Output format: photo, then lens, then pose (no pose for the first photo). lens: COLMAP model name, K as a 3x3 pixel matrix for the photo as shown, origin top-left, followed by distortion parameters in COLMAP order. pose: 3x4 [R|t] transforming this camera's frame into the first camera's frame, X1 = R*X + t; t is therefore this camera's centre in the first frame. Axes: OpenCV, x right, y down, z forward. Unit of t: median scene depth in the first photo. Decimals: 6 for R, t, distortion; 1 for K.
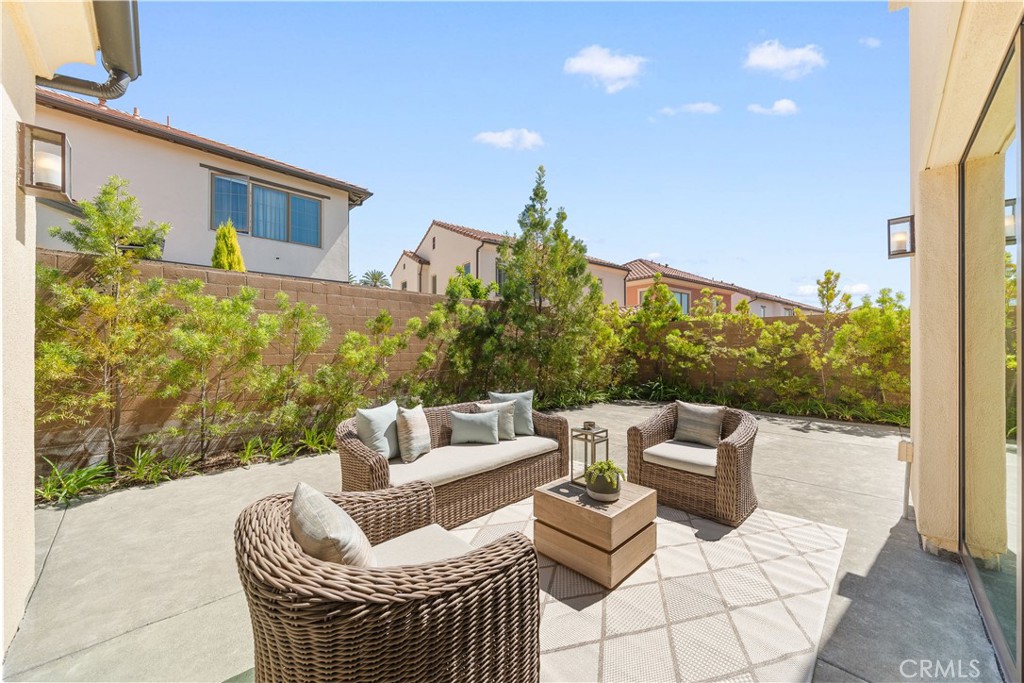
lens RADIAL K [[367.2, 0, 499.7], [0, 367.2, 345.4], [0, 0, 1]] dist [-0.000595, -0.000074]
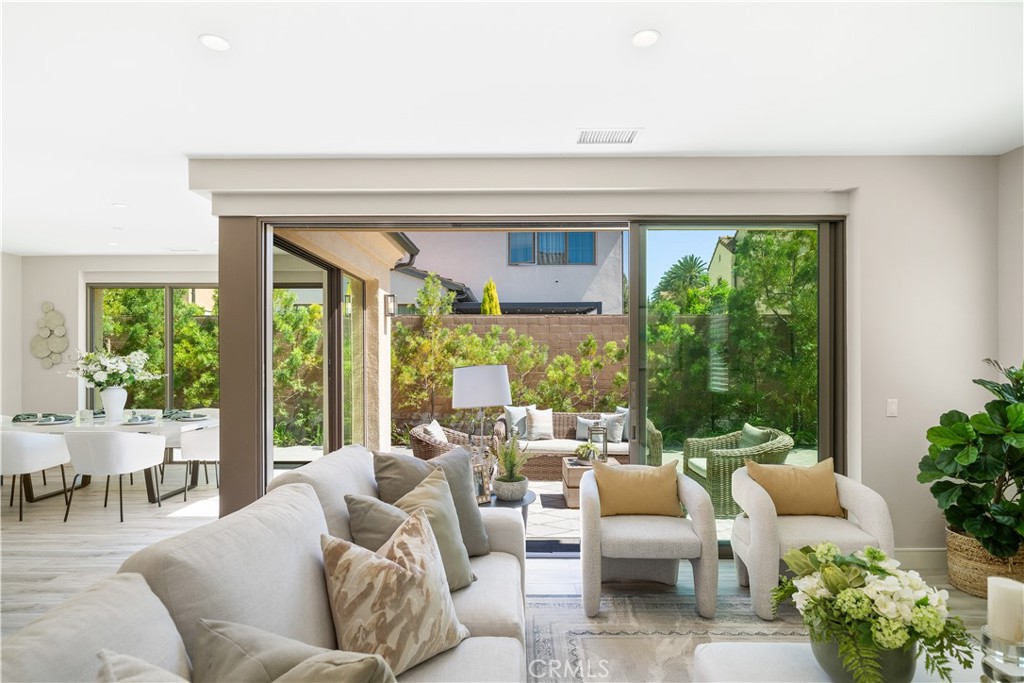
lens RADIAL K [[528.7, 0, 516.2], [0, 528.7, 353.8], [0, 0, 1]] dist [-0.000781, -0.000338]
pose [[0.726866, -0.005200, -0.686760, 0.541954], [0.004296, 0.999986, -0.003025, -0.028137], [0.686766, -0.000751, 0.726878, -0.310389]]
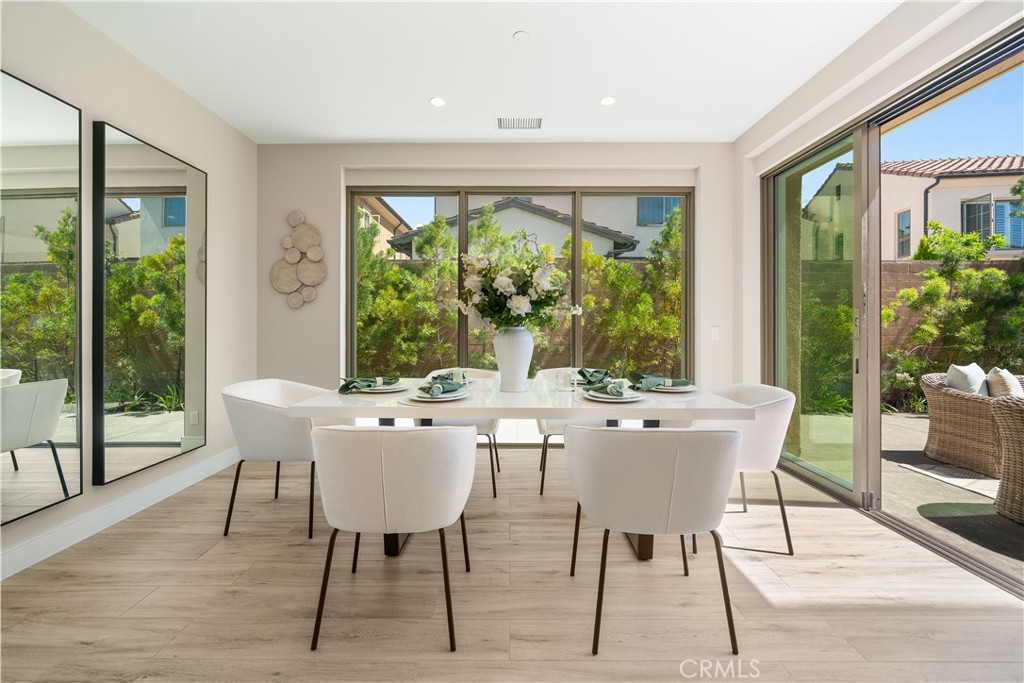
lens RADIAL K [[417.8, 0, 511.9], [0, 417.8, 326.4], [0, 0, 1]] dist [0.000254, -0.000032]
pose [[0.722188, 0.001376, -0.691695, -0.180328], [0.001744, 0.999991, 0.003810, 0.012987], [0.691694, -0.003958, 0.722179, -0.387834]]
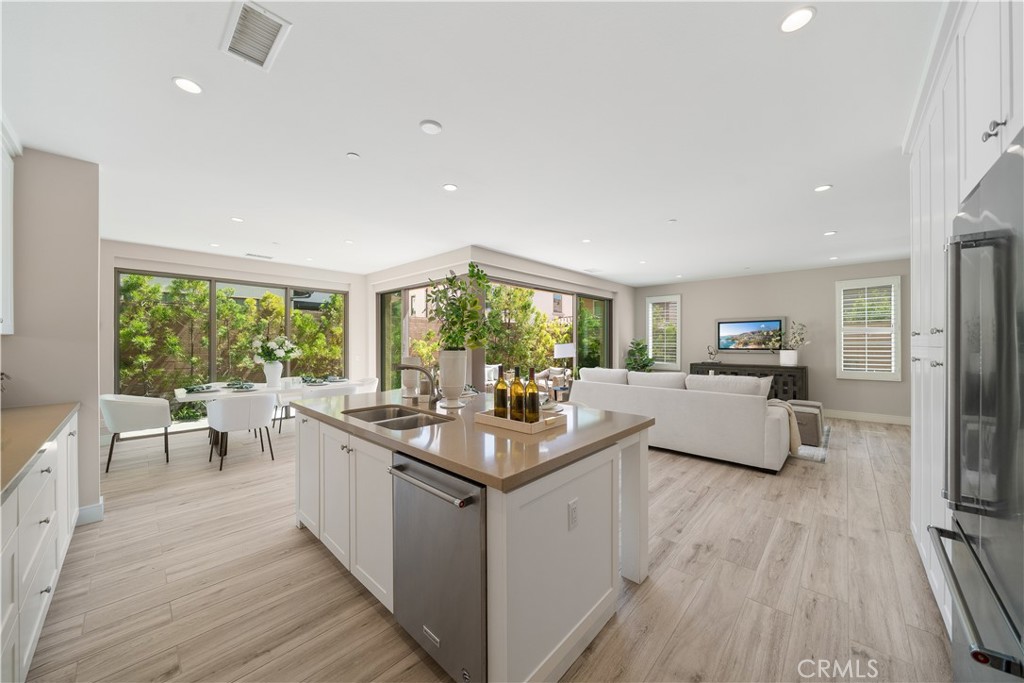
lens RADIAL K [[355.9, 0, 512.0], [0, 355.9, 341.5], [0, 0, 1]] dist [-0.006505, -0.000033]
pose [[0.997833, 0.001234, 0.065792, 0.011468], [-0.001268, 0.999999, 0.000481, -0.022991], [-0.065791, -0.000564, 0.997833, -0.867326]]
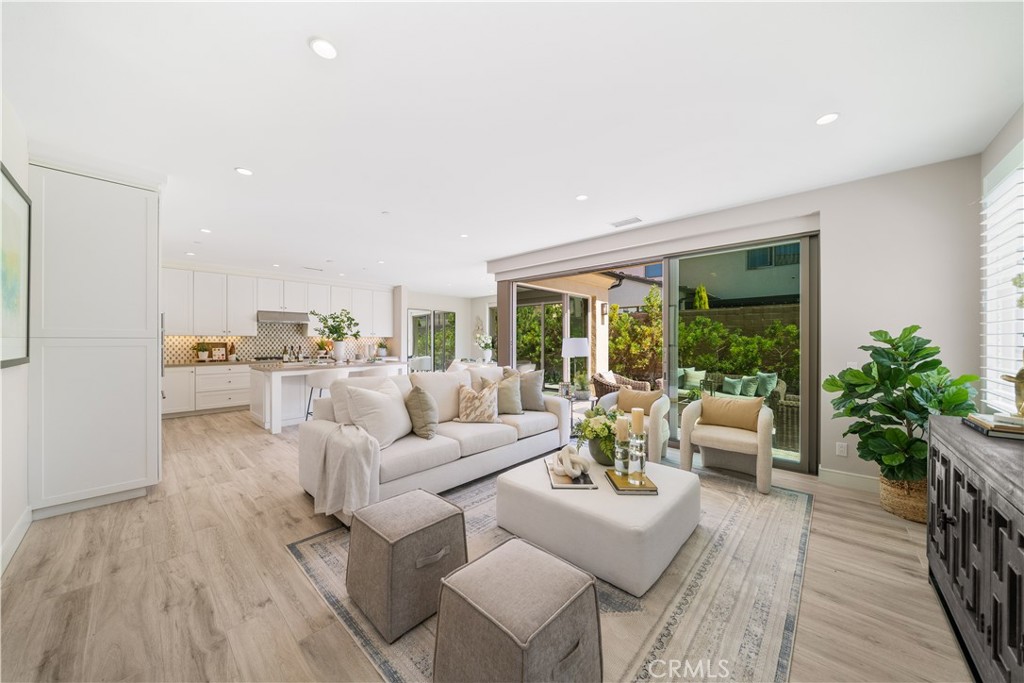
lens RADIAL K [[349.9, 0, 512.0], [0, 349.9, 341.5], [0, 0, 1]] dist [-0.001790, -0.000246]
pose [[0.076712, 0.001369, -0.997052, 0.867796], [0.004869, 0.999987, 0.001748, -0.014667], [0.997041, -0.004989, 0.076705, -0.164663]]
